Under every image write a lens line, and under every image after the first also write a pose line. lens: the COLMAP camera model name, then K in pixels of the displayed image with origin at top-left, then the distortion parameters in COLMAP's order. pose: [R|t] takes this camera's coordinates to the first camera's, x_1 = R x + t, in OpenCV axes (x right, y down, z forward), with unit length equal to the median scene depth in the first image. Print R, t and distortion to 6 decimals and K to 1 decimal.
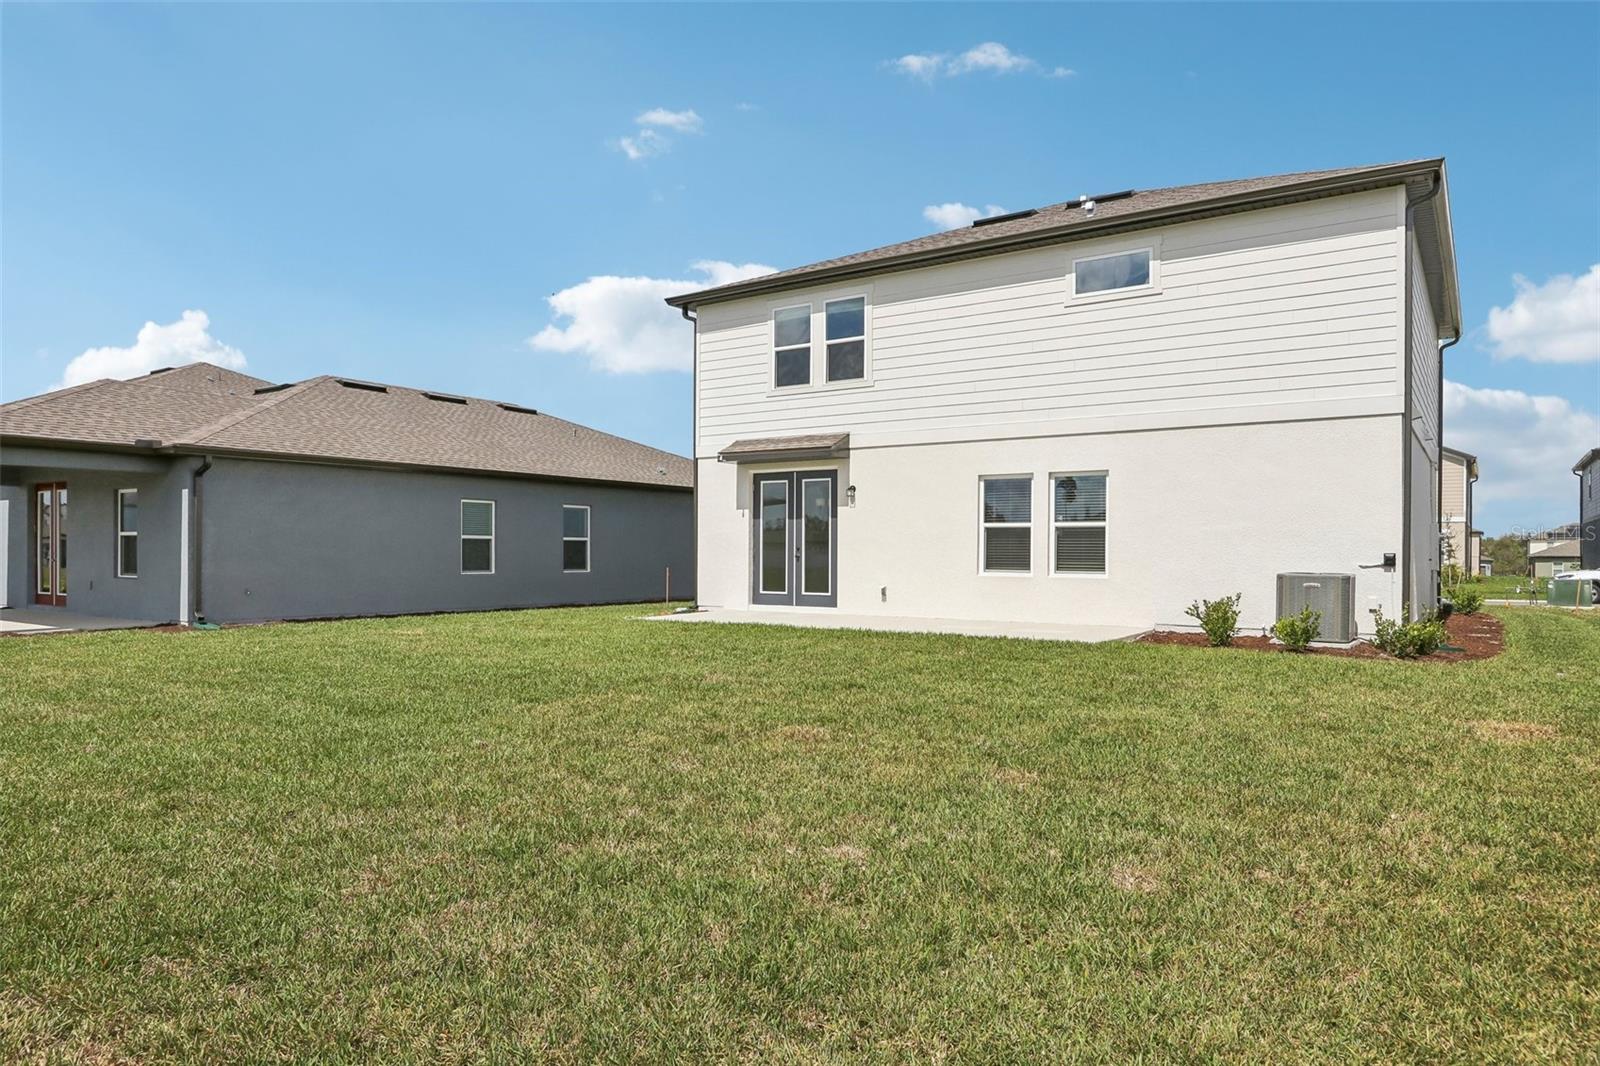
lens RADIAL K [[1026.8, 0, 810.4], [0, 1026.8, 547.3], [0, 0, 1]] dist [0.011229, 0.002289]
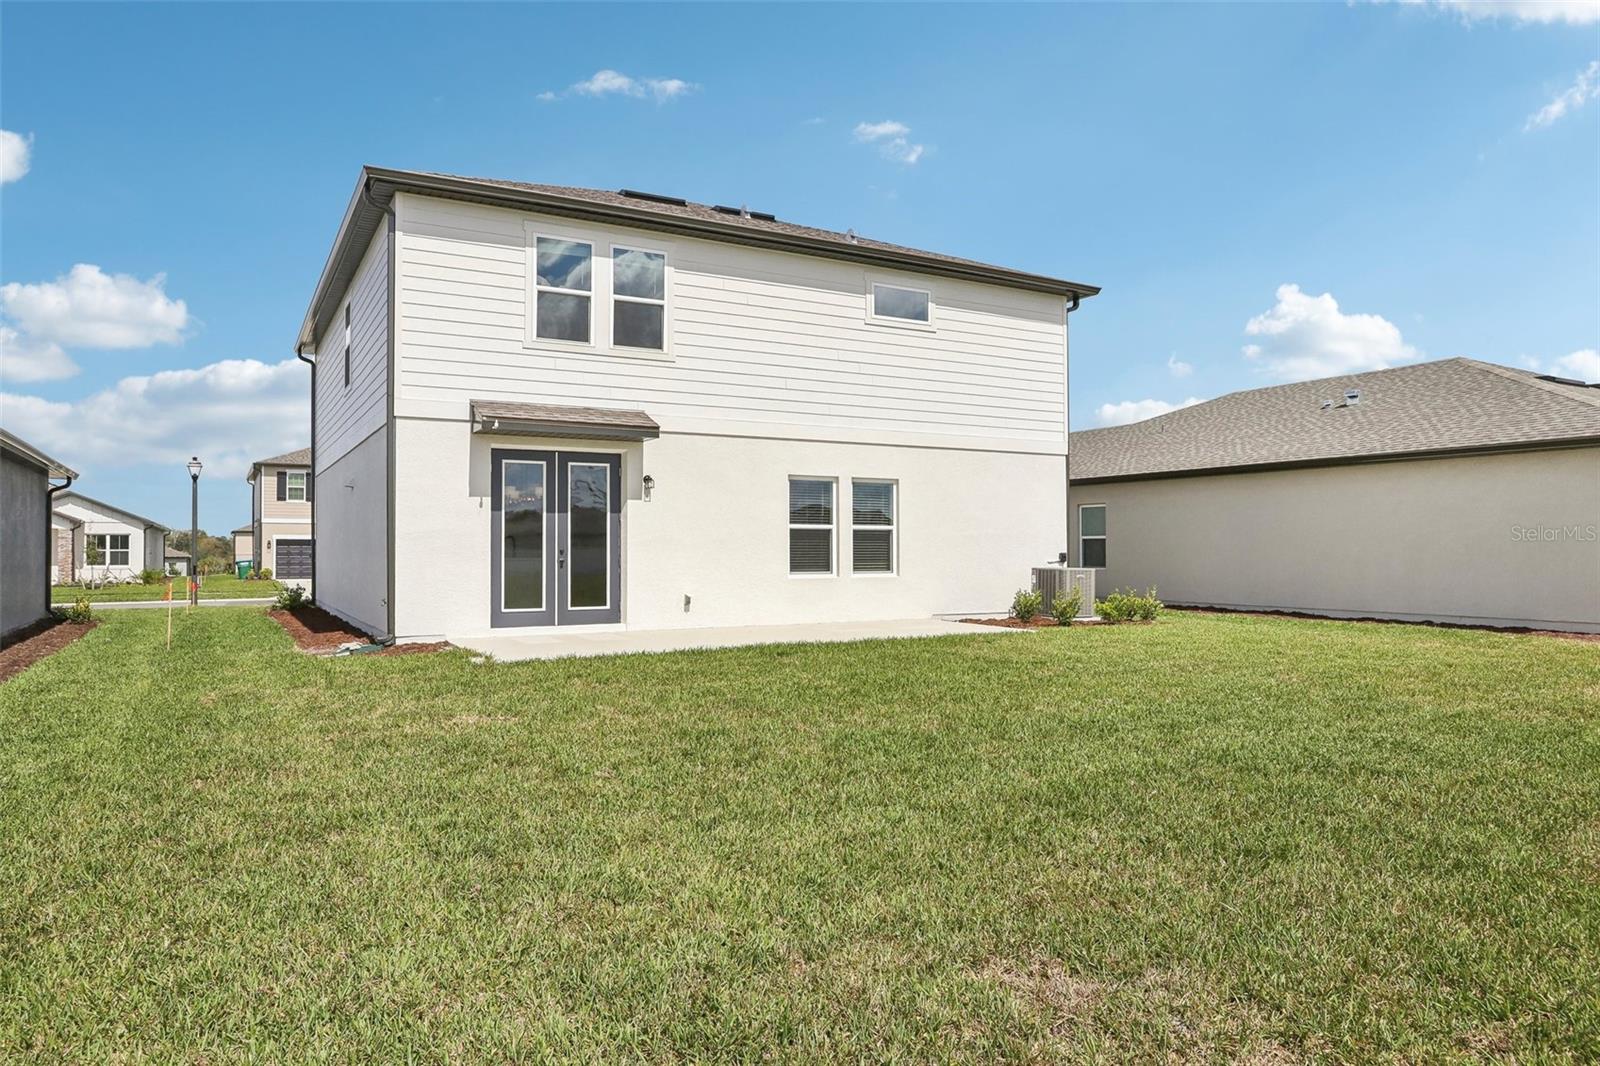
lens RADIAL K [[1026.8, 0, 805.8], [0, 1026.8, 529.3], [0, 0, 1]] dist [0.011229, 0.002289]
pose [[0.454943, 0.014405, 0.890404, -0.637993], [0.000361, 0.999866, -0.016360, -0.002516], [-0.890520, 0.007764, 0.454877, 0.499681]]
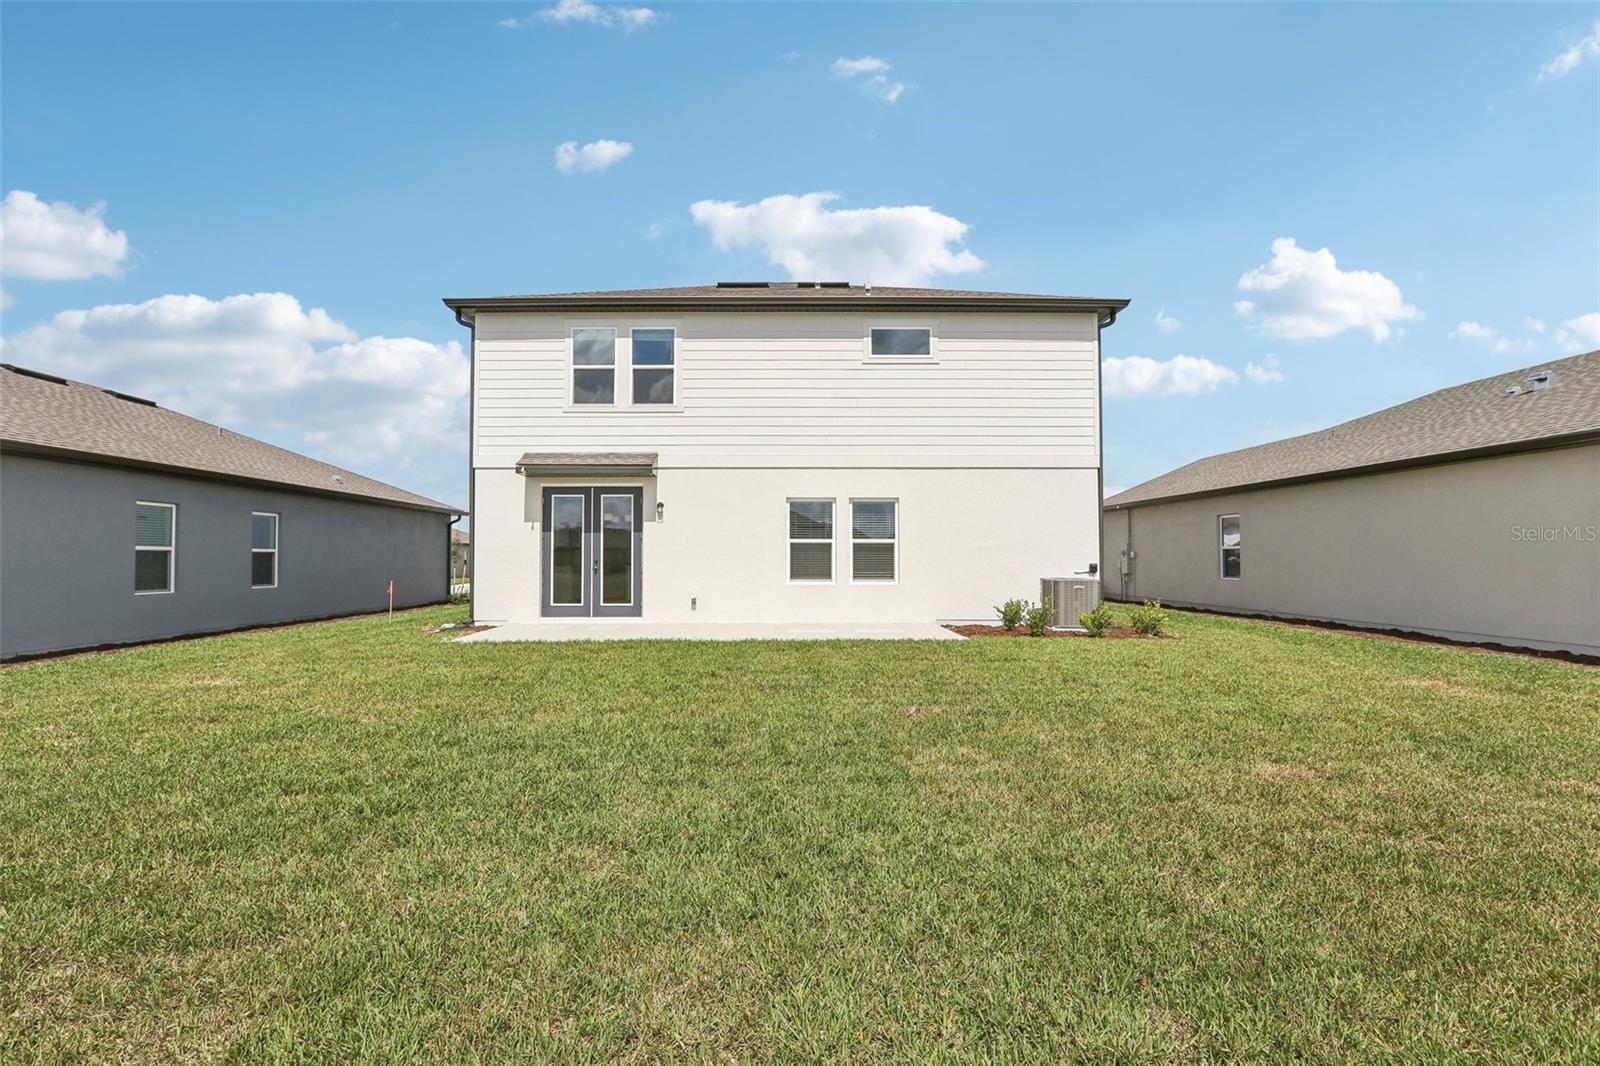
lens RADIAL K [[770.1, 0, 799.9], [0, 770.1, 535.3], [0, 0, 1]] dist [-0.004343, 0.000022]
pose [[0.826714, 0.013850, 0.562452, -0.287332], [0.001317, 0.999647, -0.026551, -0.004291], [-0.562621, 0.022691, 0.826403, 0.251873]]
